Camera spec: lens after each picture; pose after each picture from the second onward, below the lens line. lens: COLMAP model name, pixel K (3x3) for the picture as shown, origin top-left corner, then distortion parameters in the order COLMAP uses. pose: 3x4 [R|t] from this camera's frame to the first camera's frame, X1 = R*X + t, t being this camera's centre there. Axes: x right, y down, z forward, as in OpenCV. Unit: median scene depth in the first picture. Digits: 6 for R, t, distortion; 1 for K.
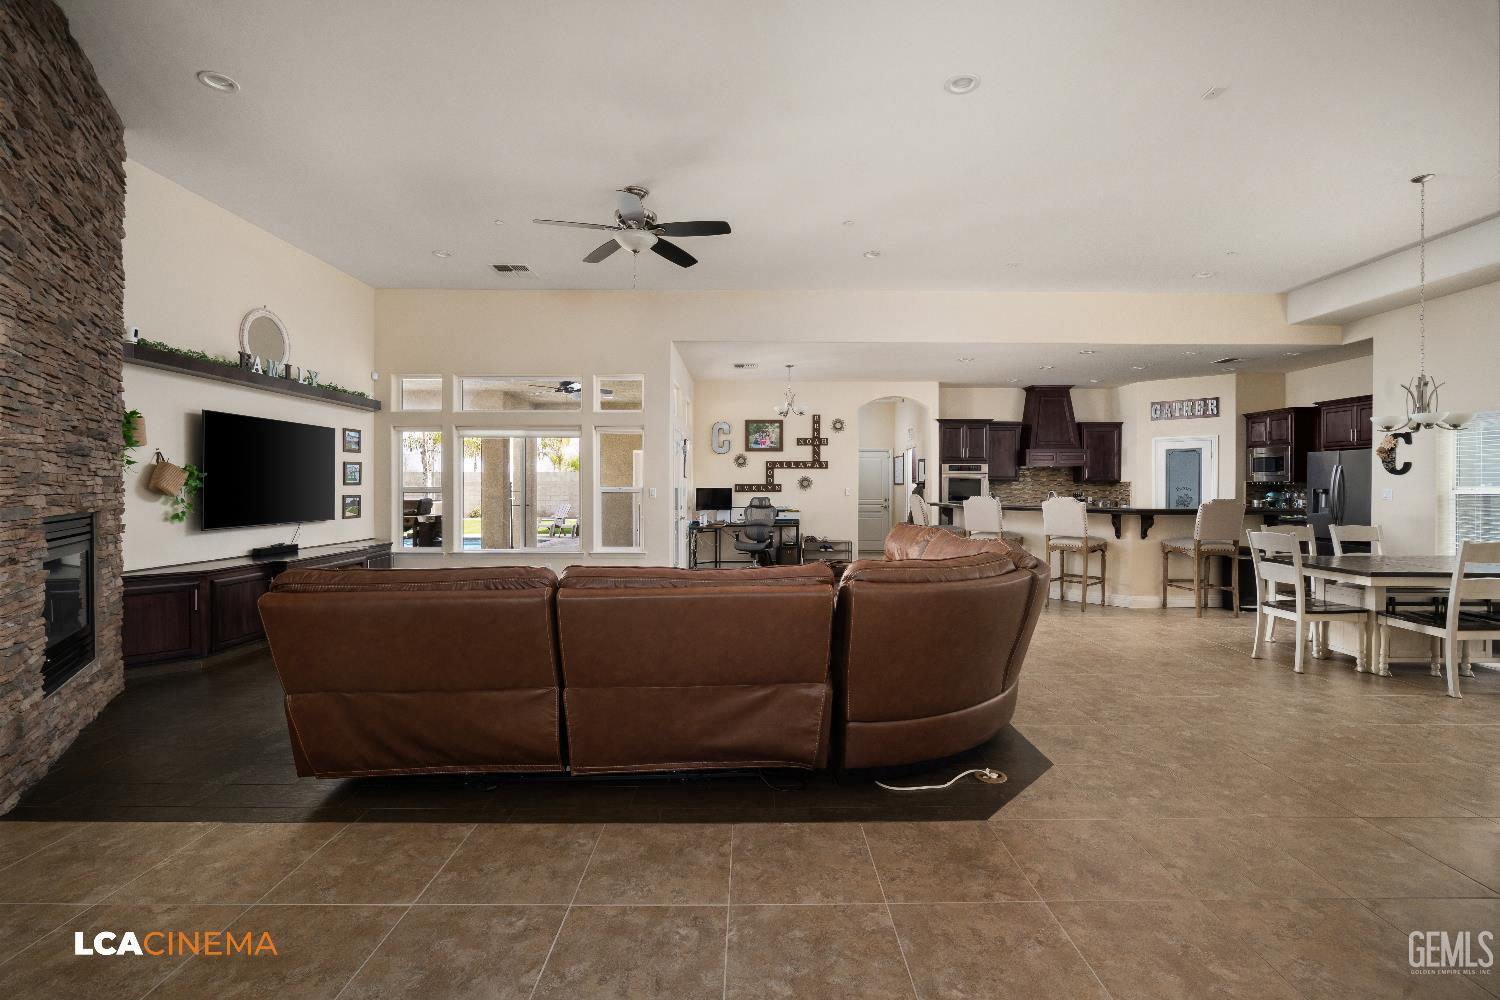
lens RADIAL K [[653.4, 0, 758.9], [0, 653.4, 492.8], [0, 0, 1]] dist [-0.008023, 0.000731]
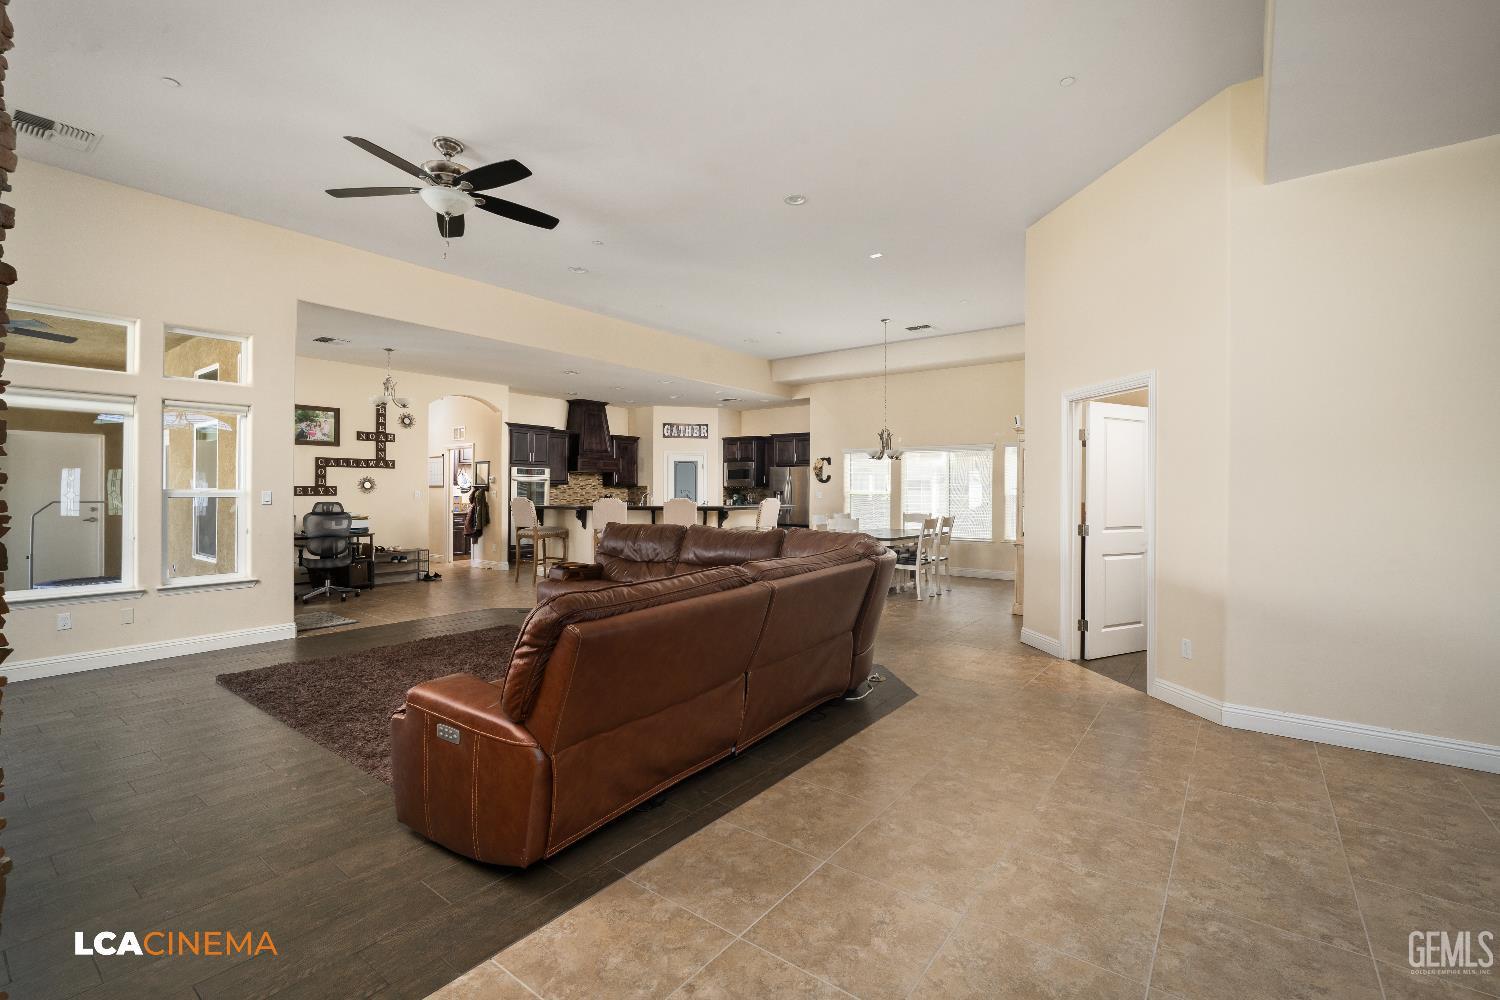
lens RADIAL K [[653.4, 0, 758.9], [0, 653.4, 492.8], [0, 0, 1]] dist [-0.008023, 0.000731]
pose [[0.607997, -0.002461, 0.793935, -0.322482], [0.004586, 0.999989, -0.000412, -0.002040], [-0.793926, 0.003891, 0.608002, 0.085162]]
